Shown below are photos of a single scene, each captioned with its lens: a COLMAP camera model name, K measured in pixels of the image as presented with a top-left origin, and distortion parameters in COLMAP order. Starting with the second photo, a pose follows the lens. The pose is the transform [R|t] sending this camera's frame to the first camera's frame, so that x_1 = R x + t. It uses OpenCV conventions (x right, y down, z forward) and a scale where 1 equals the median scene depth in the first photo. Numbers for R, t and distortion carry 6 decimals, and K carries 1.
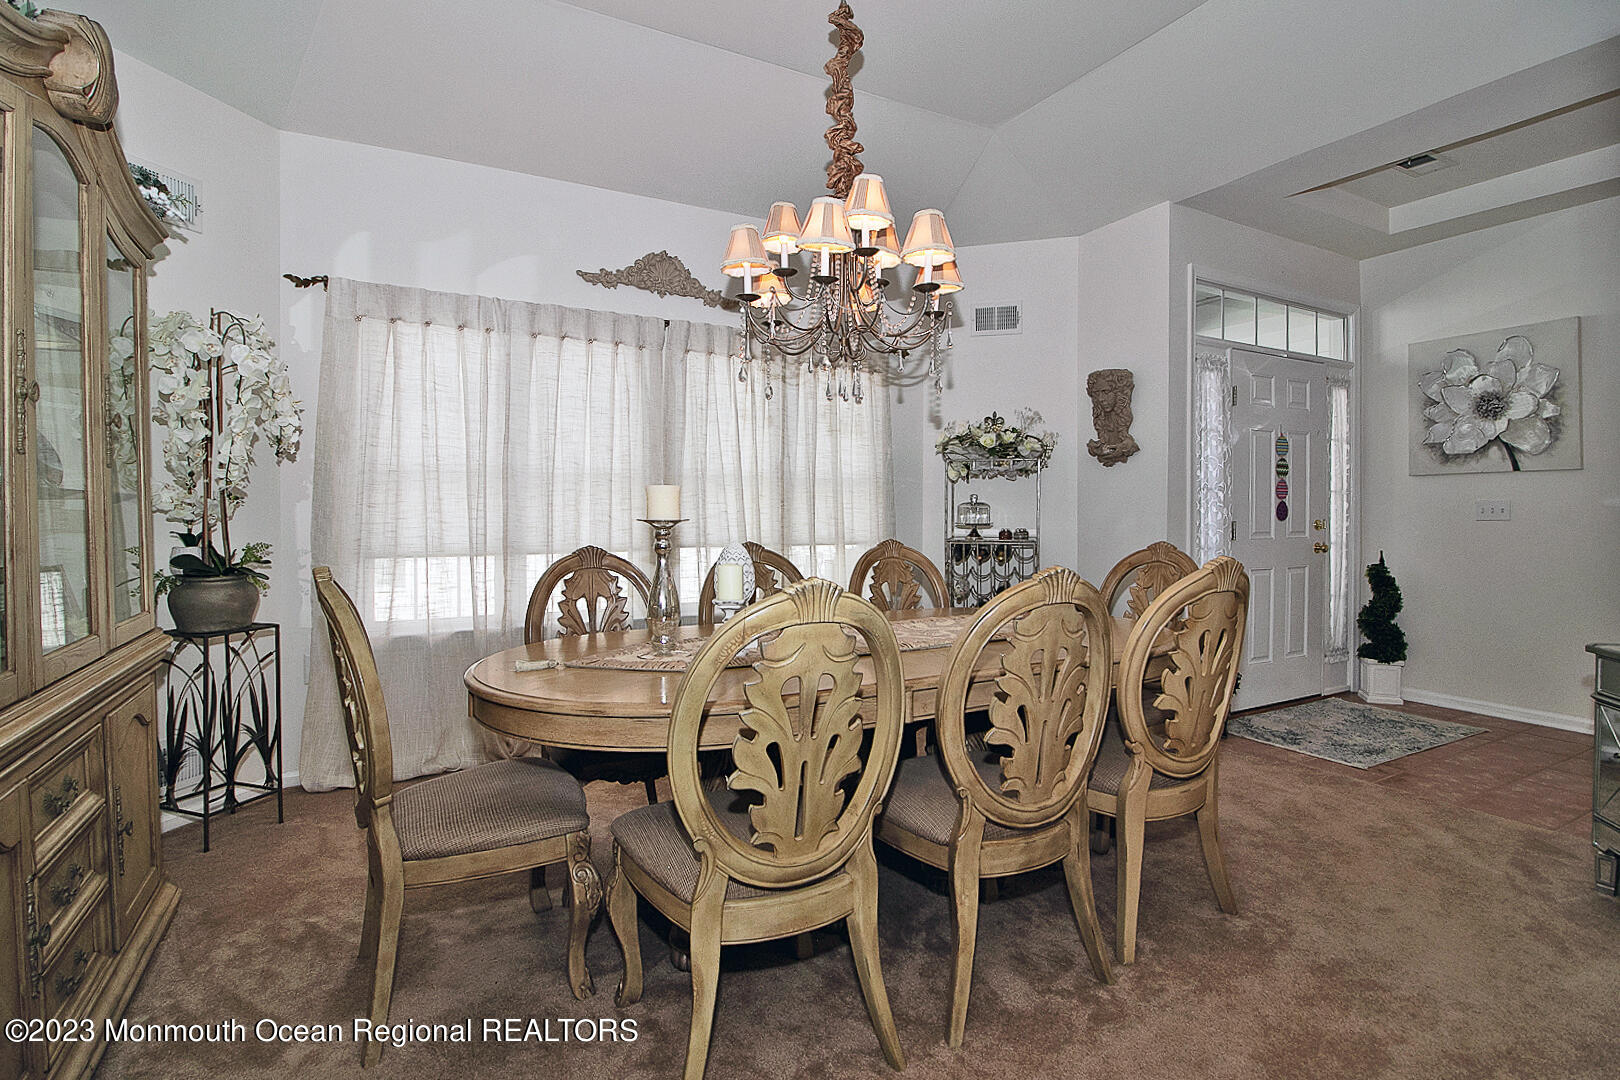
lens RADIAL K [[784.9, 0, 808.4], [0, 784.9, 522.0], [0, 0, 1]] dist [0.001418, -0.016406]
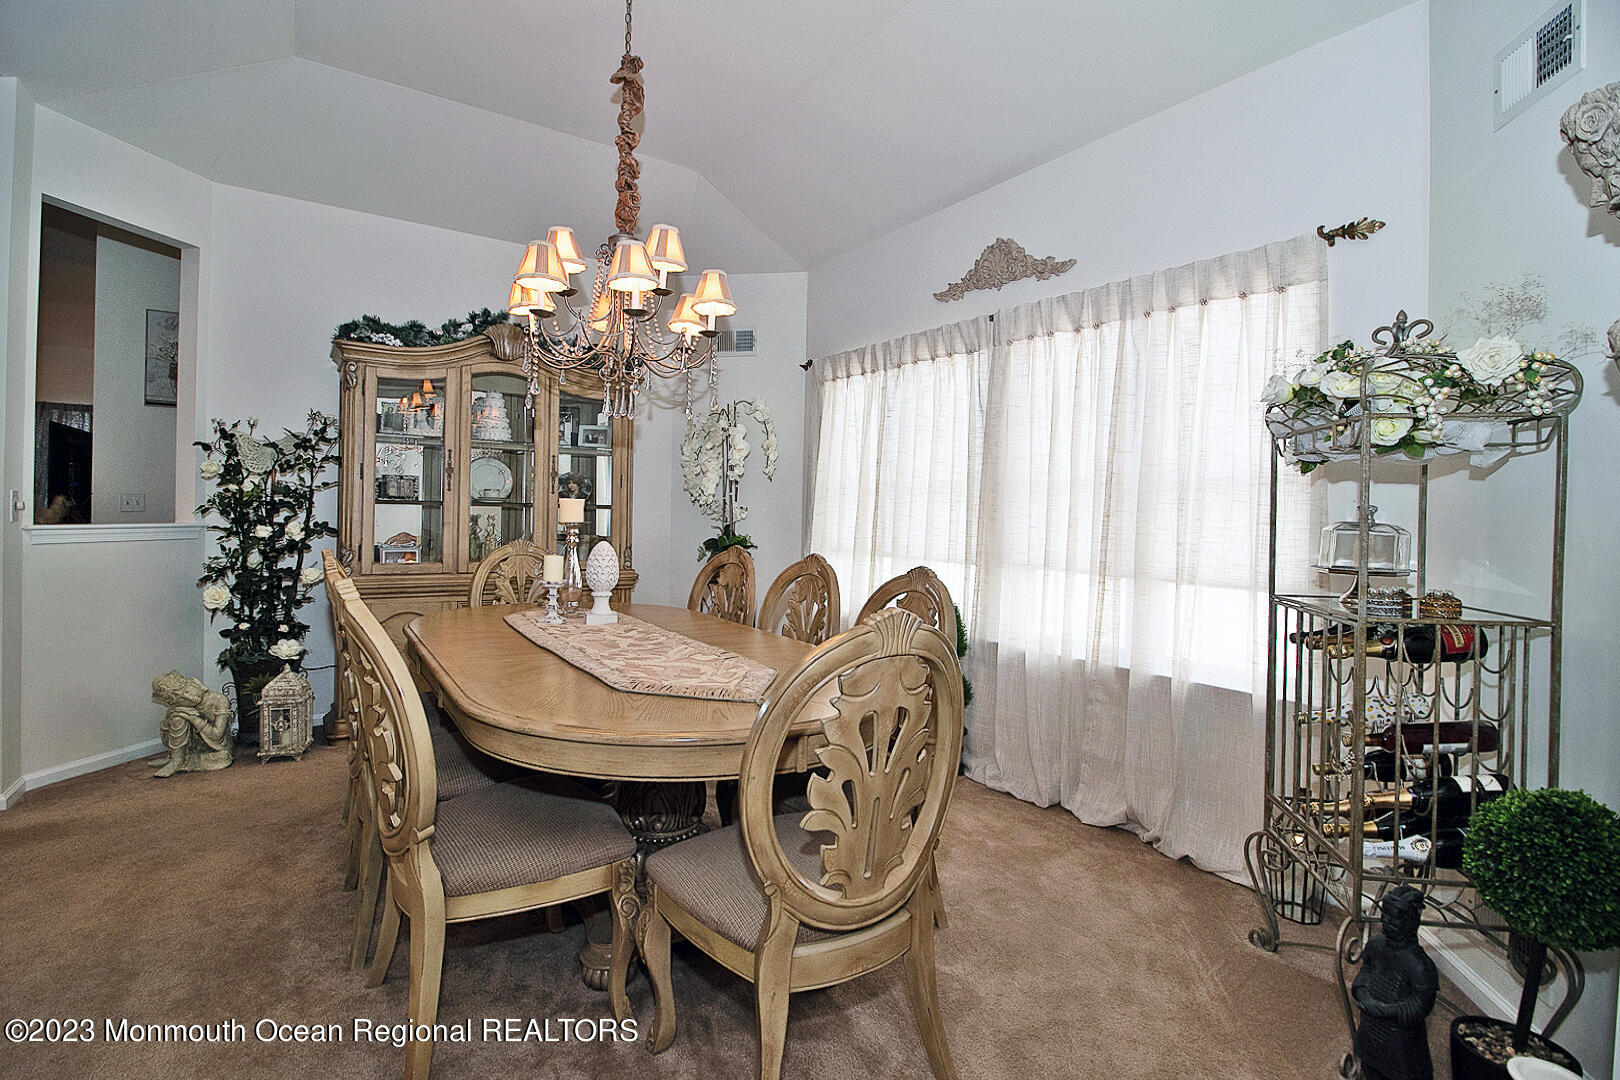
lens RADIAL K [[770.0, 0, 808.7], [0, 770.0, 516.7], [0, 0, 1]] dist [-0.002402, -0.010302]
pose [[0.088361, 0.013259, -0.996000, 0.819001], [-0.034964, 0.999336, 0.010202, -0.027933], [0.995475, 0.033923, 0.088766, 0.838608]]
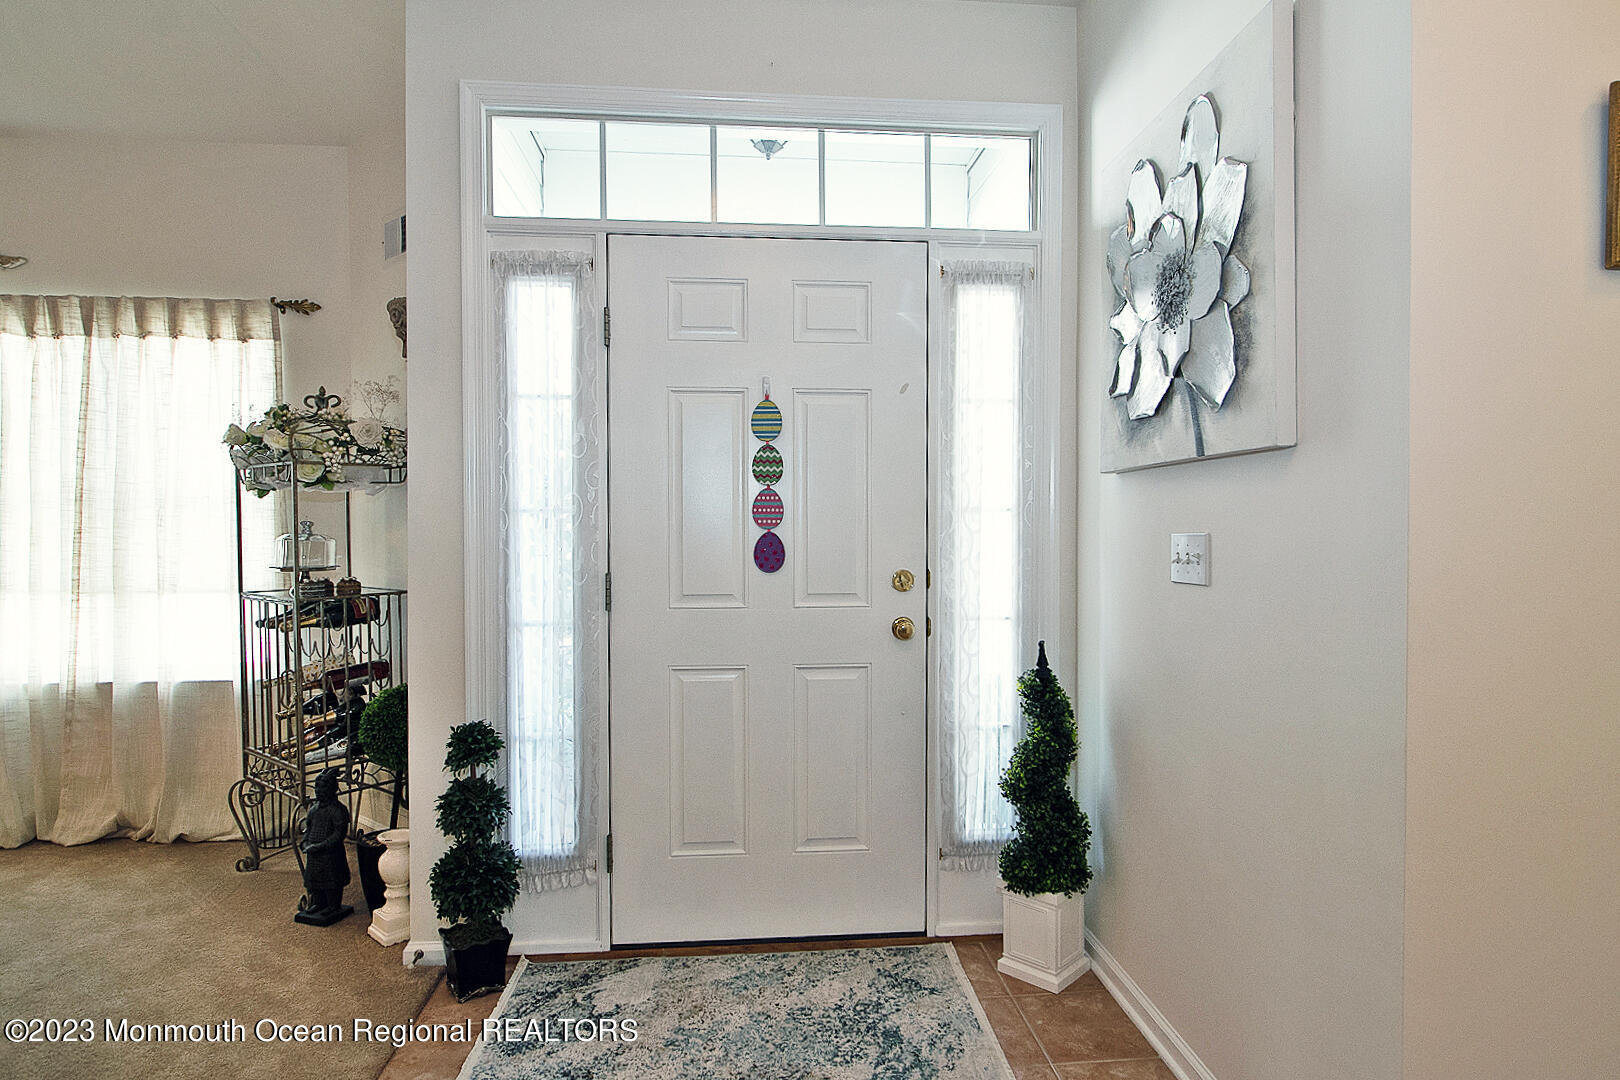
lens RADIAL K [[913.1, 0, 810.0], [0, 913.1, 540.0], [0, 0, 1]] dist [0.002724, -0.011823]
pose [[0.914620, 0.007038, -0.404254, 1.148700], [-0.004128, 0.999959, 0.008070, -0.035493], [0.404294, -0.005712, 0.914611, 0.647550]]
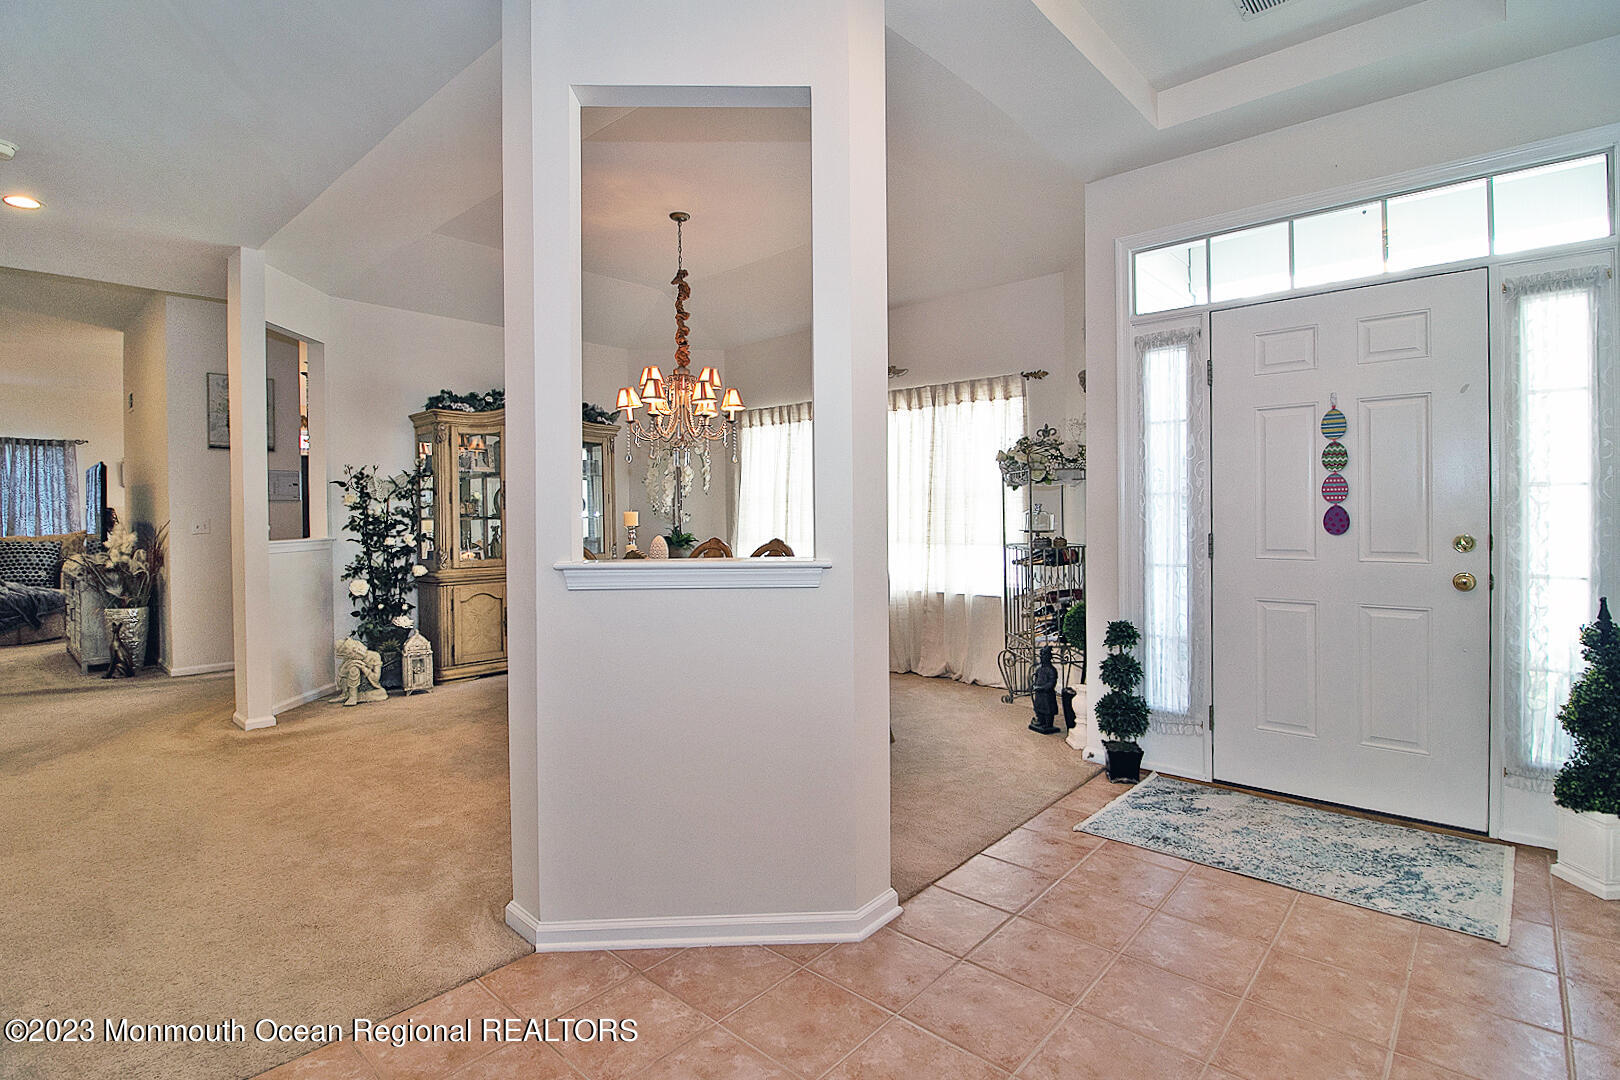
lens RADIAL K [[770.0, 0, 808.7], [0, 770.0, 516.7], [0, 0, 1]] dist [-0.002402, -0.010302]
pose [[0.327626, 0.002301, -0.944805, 1.441932], [-0.001170, 0.999997, 0.002030, -0.024040], [0.944807, 0.000440, 0.327627, 0.473134]]
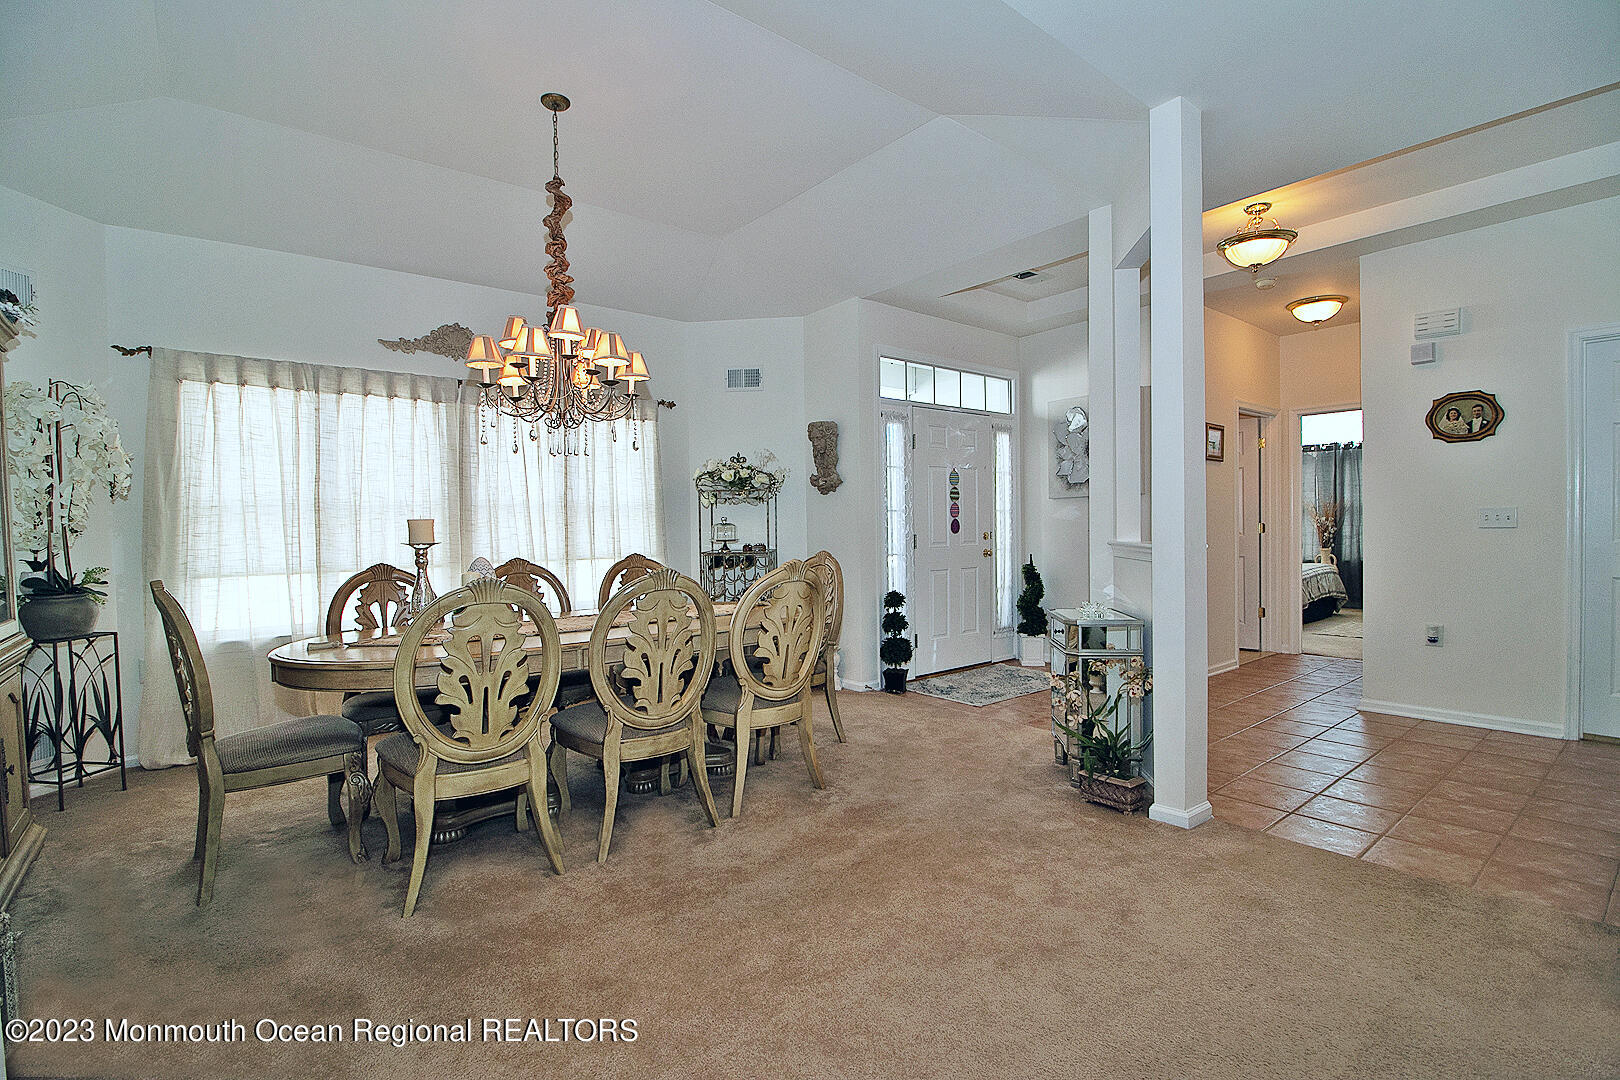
lens RADIAL K [[748.8, 0, 811.5], [0, 748.8, 548.7], [0, 0, 1]] dist [-0.000033, -0.014217]
pose [[0.984268, -0.020567, 0.175481, 0.178484], [0.017899, 0.999699, 0.016778, -0.001887], [-0.175773, -0.013373, 0.984340, -0.302730]]
